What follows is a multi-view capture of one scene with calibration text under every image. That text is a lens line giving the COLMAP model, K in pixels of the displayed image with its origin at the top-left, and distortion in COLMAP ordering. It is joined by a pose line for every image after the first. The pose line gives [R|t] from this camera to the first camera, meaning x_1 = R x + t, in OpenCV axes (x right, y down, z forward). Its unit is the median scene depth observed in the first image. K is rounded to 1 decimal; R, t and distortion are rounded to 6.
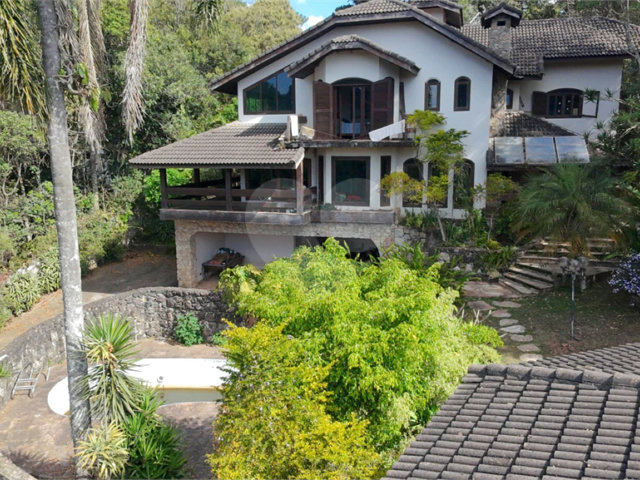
lens RADIAL K [[541.7, 0, 320.0], [0, 541.7, 240.0], [0, 0, 1]] dist [-0.005903, 0.012660]
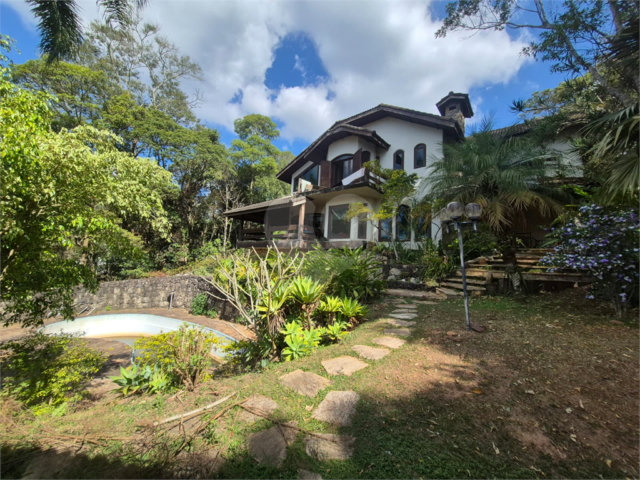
lens RADIAL K [[249.1, 0, 320.0], [0, 249.1, 240.0], [0, 0, 1]] dist [0.000076, 0.000118]
pose [[0.920424, 0.013460, -0.390690, 0.294786], [-0.123796, 0.958007, -0.258644, 0.126103], [0.370802, 0.286428, 0.883439, 0.450987]]
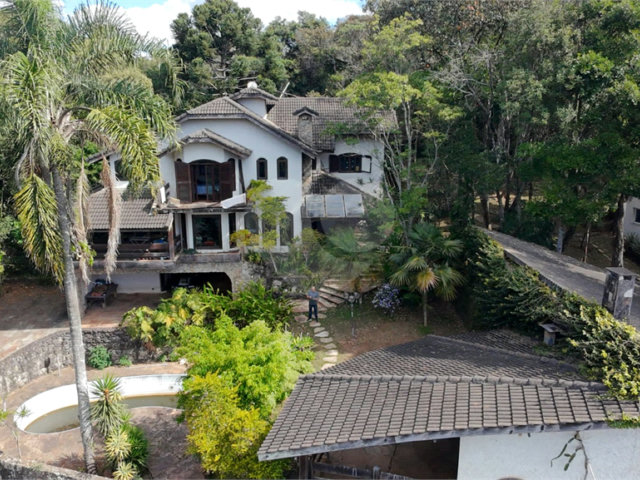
lens RADIAL K [[541.7, 0, 320.0], [0, 541.7, 240.0], [0, 0, 1]] dist [-0.005903, 0.012660]
pose [[0.945922, -0.073625, 0.315928, -0.118578], [0.053966, 0.996048, 0.070542, -0.185070], [-0.319873, -0.049678, 0.946157, -0.430491]]
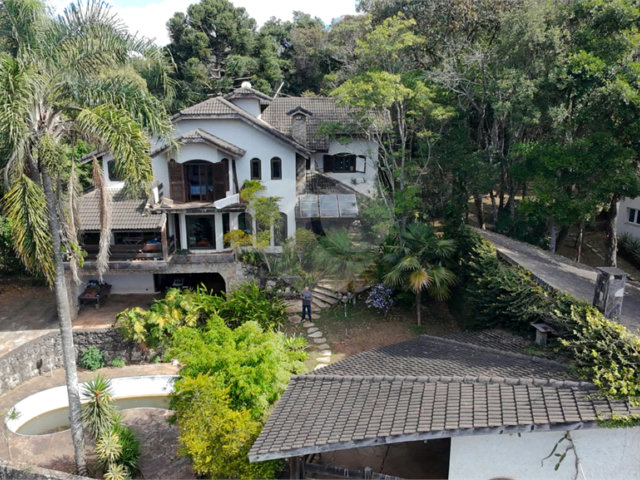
lens RADIAL K [[541.7, 0, 320.0], [0, 541.7, 240.0], [0, 0, 1]] dist [-0.005903, 0.012660]
pose [[0.943856, -0.075657, 0.321577, -0.110347], [0.055775, 0.995943, 0.070611, -0.184380], [-0.325615, -0.048711, 0.944247, -0.430787]]
